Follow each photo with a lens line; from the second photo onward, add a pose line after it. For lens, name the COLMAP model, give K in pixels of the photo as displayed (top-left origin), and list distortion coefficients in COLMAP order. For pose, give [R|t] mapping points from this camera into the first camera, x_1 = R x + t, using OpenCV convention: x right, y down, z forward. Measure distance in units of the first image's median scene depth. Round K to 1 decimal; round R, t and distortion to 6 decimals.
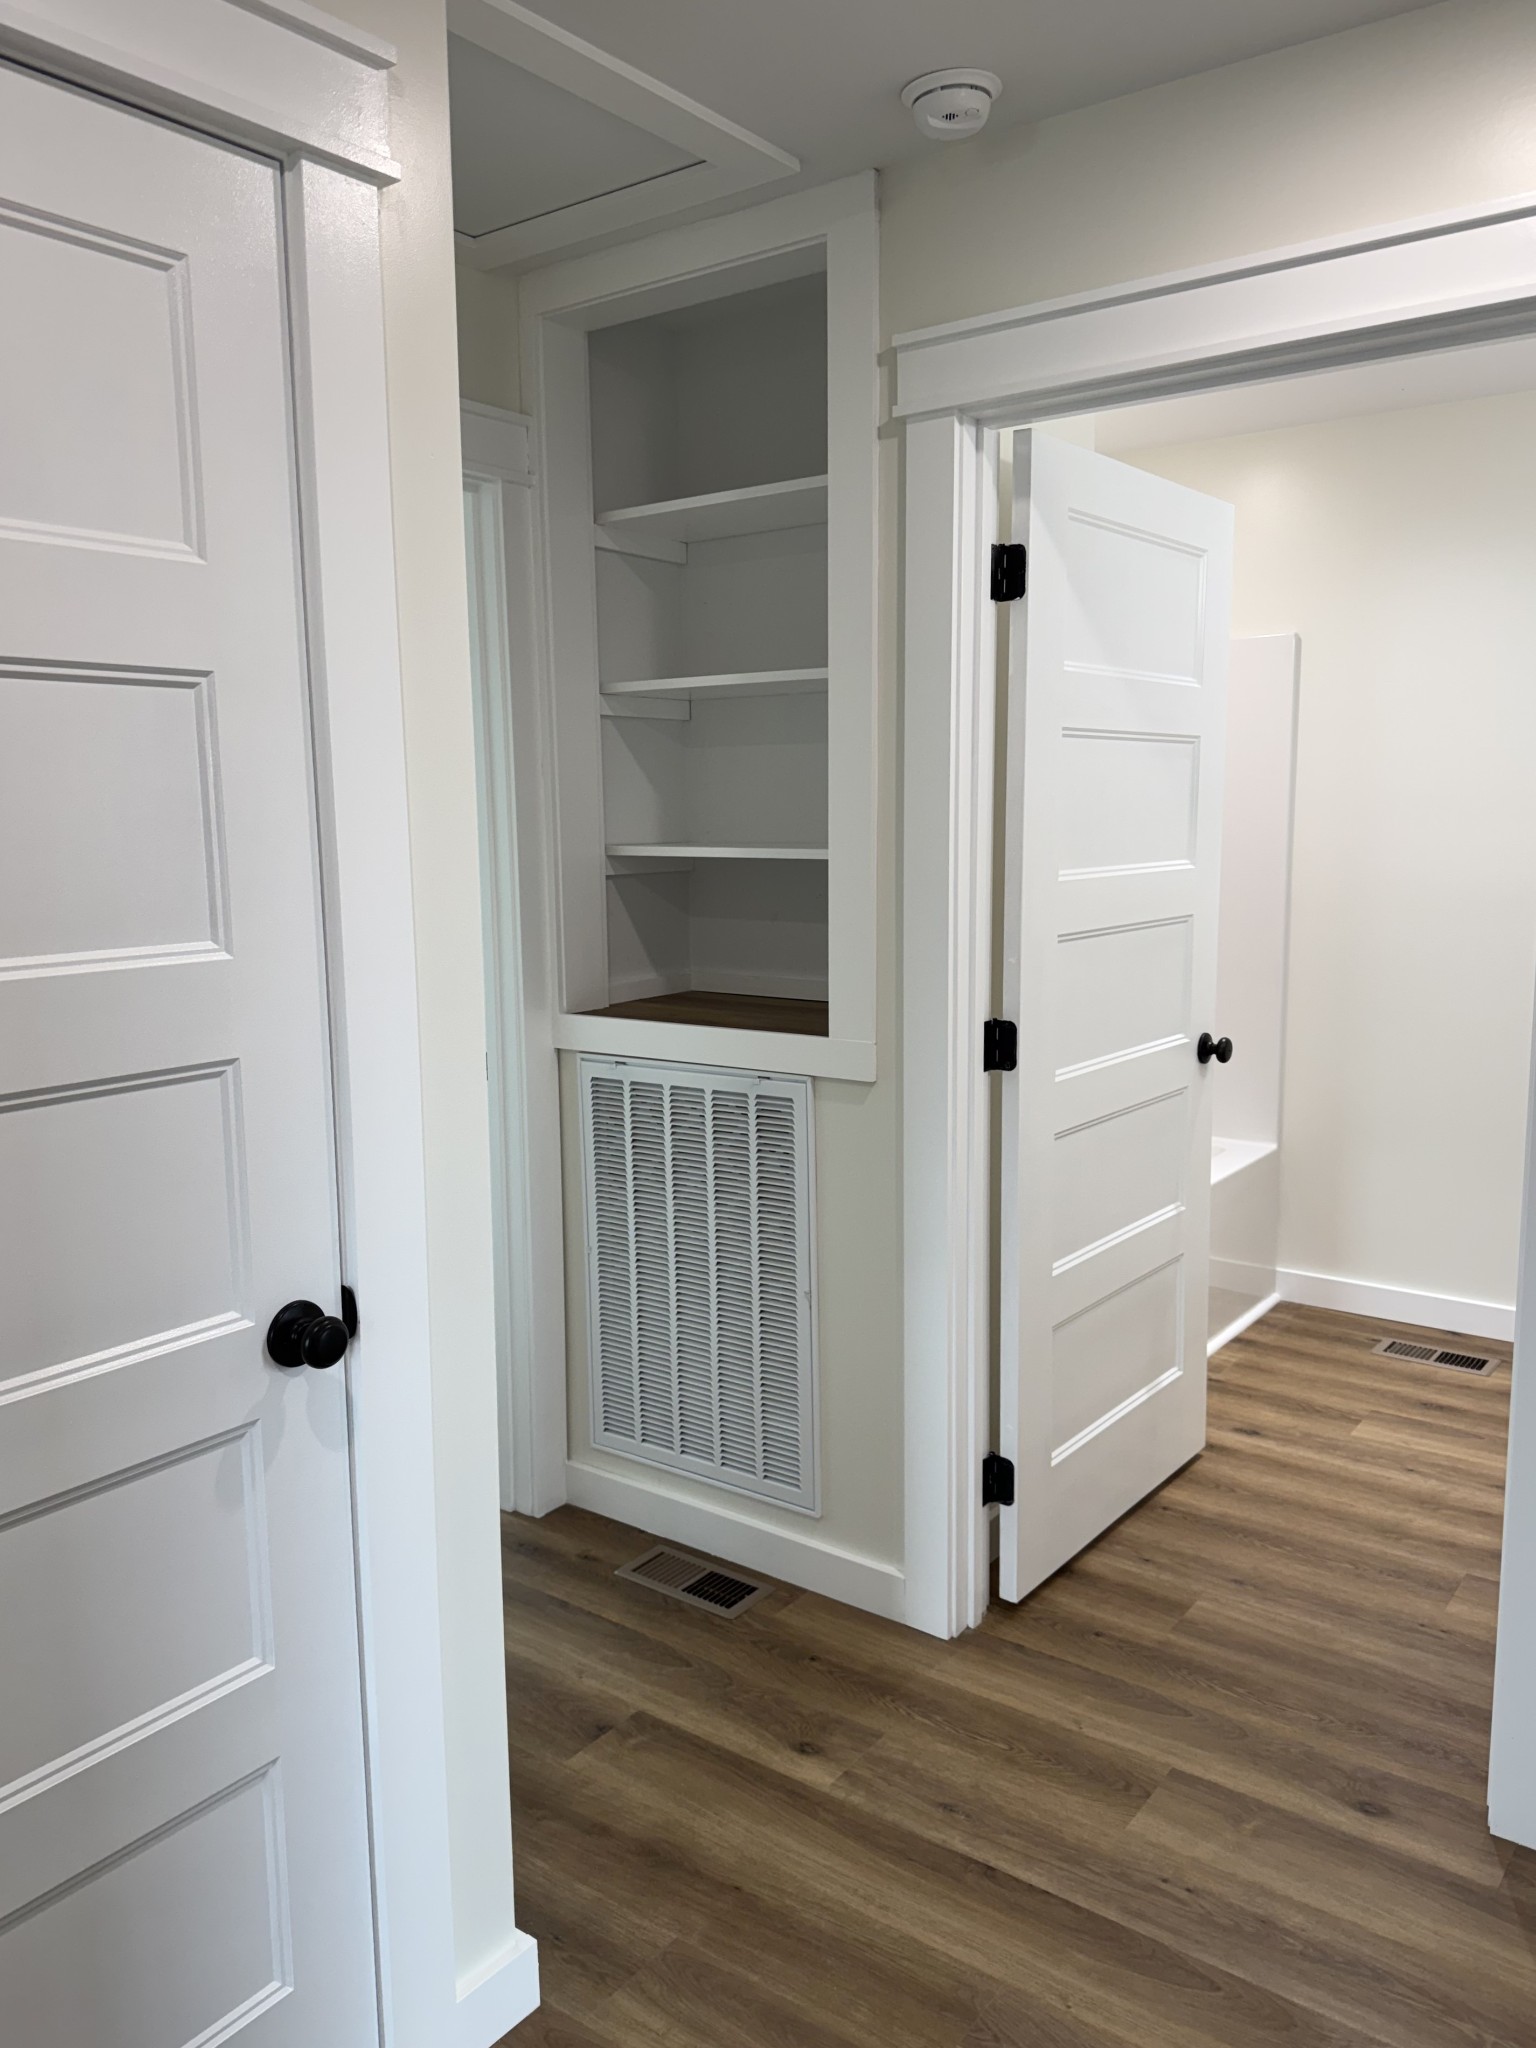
lens RADIAL K [[1504.4, 0, 768.0], [0, 1504.4, 1024.0], [0, 0, 1]] dist [0.055825, -0.130162]
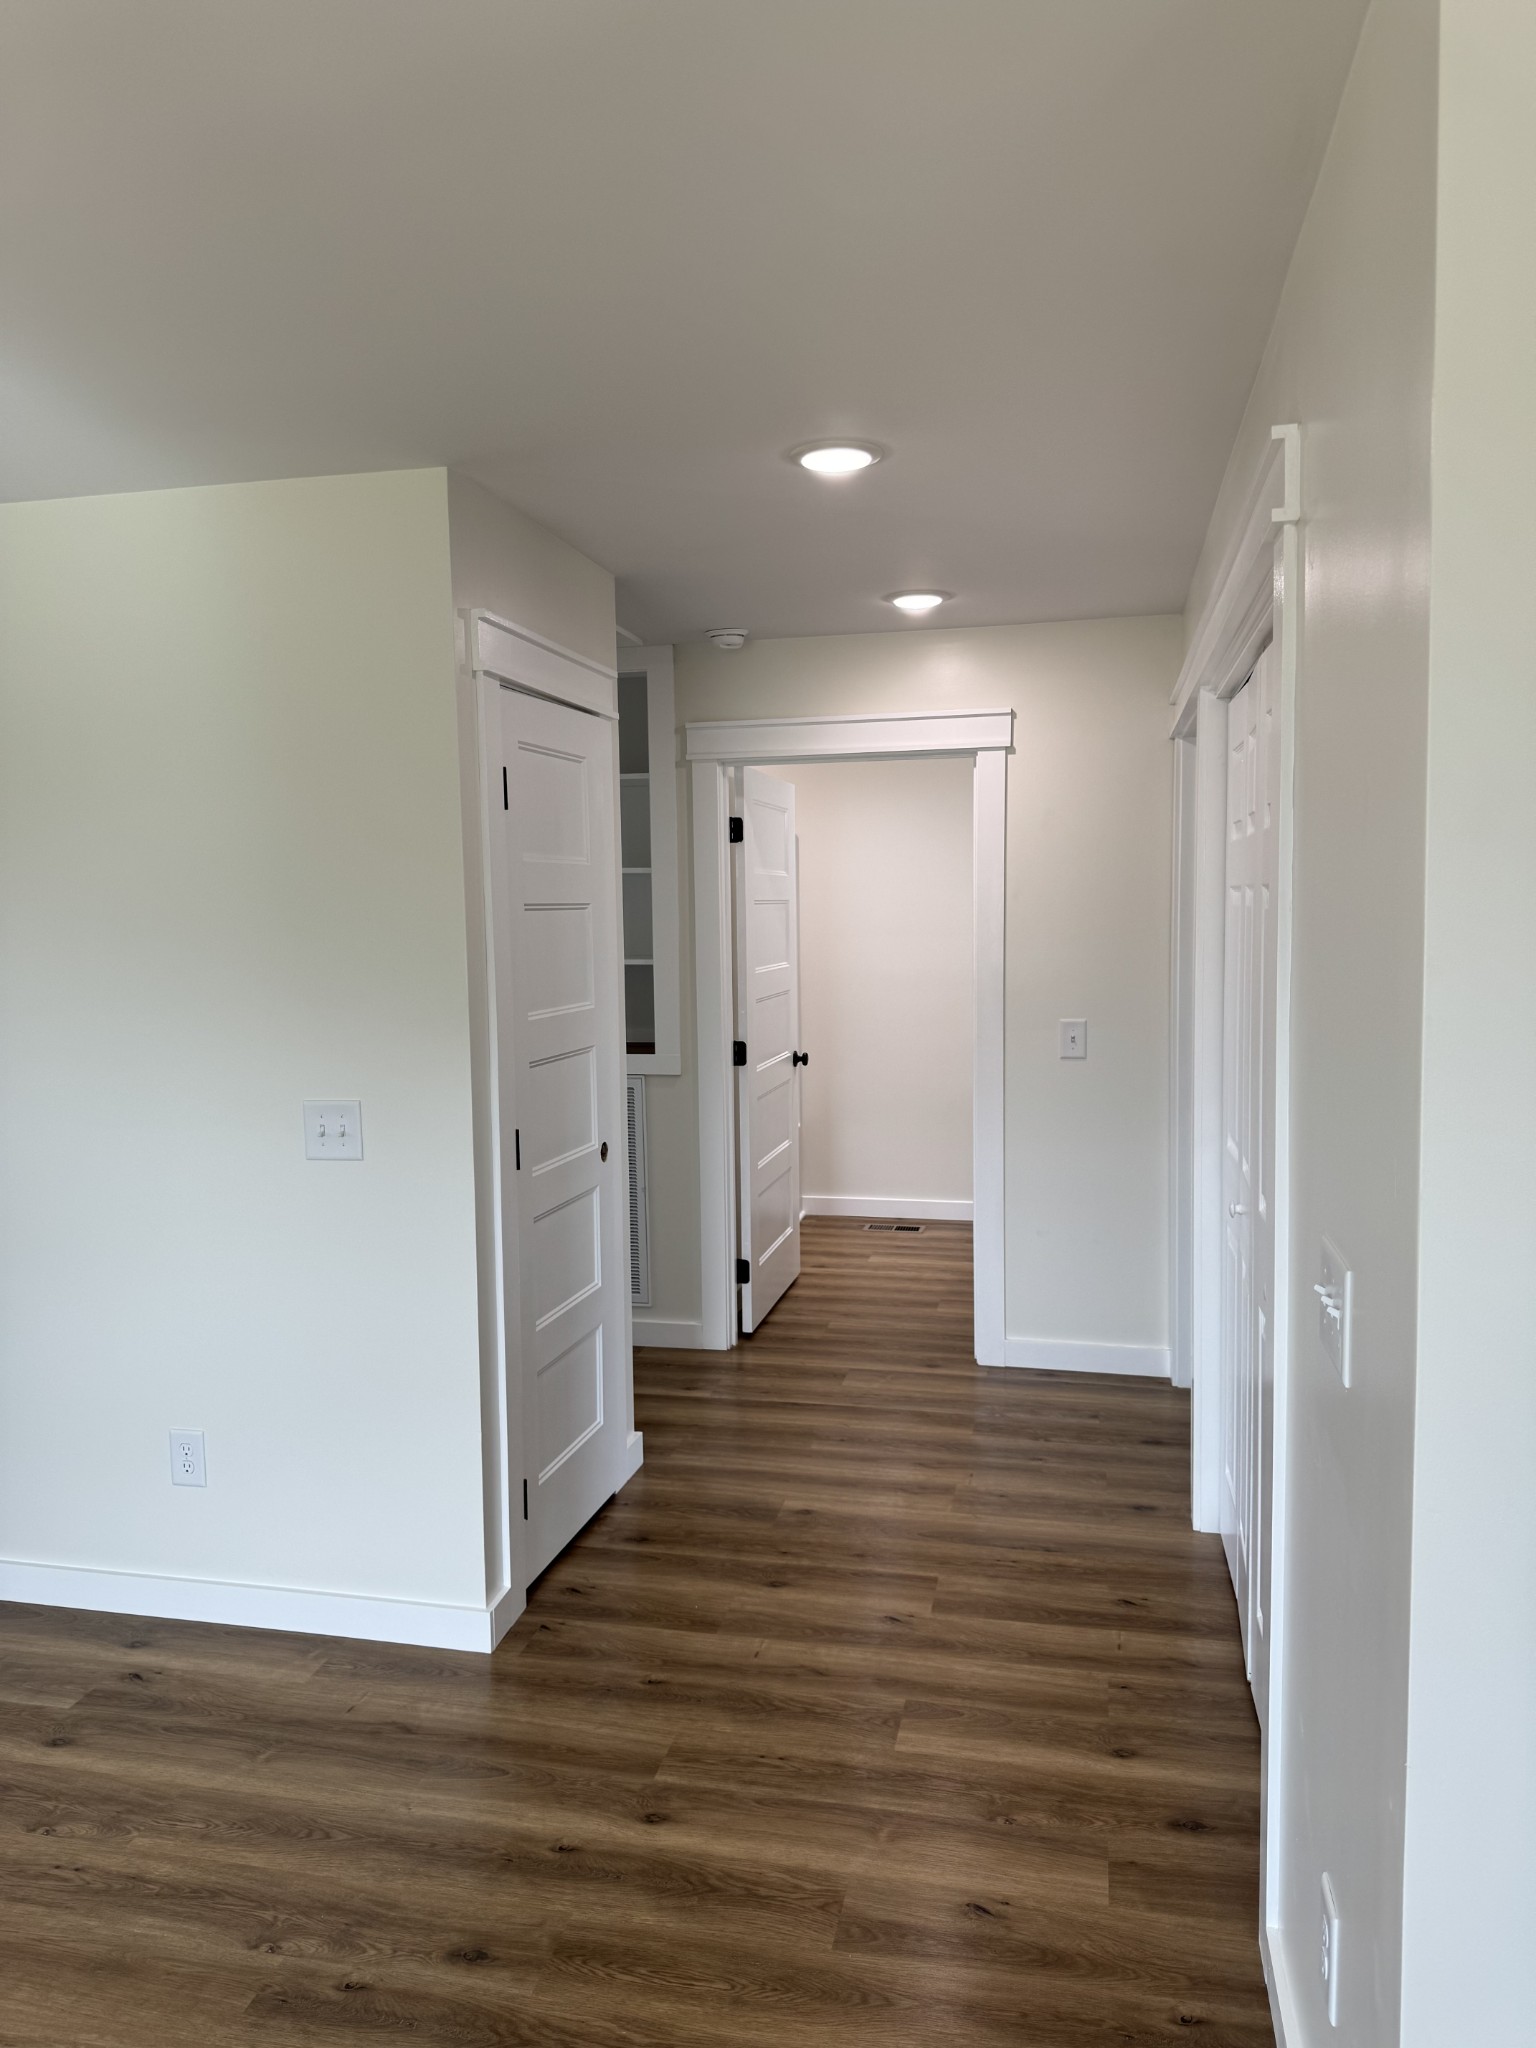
lens RADIAL K [[1455.7, 0, 768.0], [0, 1455.7, 1024.0], [0, 0, 1]] dist [0.025883, -0.036163]
pose [[0.905835, -0.037531, 0.421964, -0.625449], [0.066258, 0.996361, -0.053616, 0.082273], [-0.418416, 0.076526, 0.905026, -0.799328]]
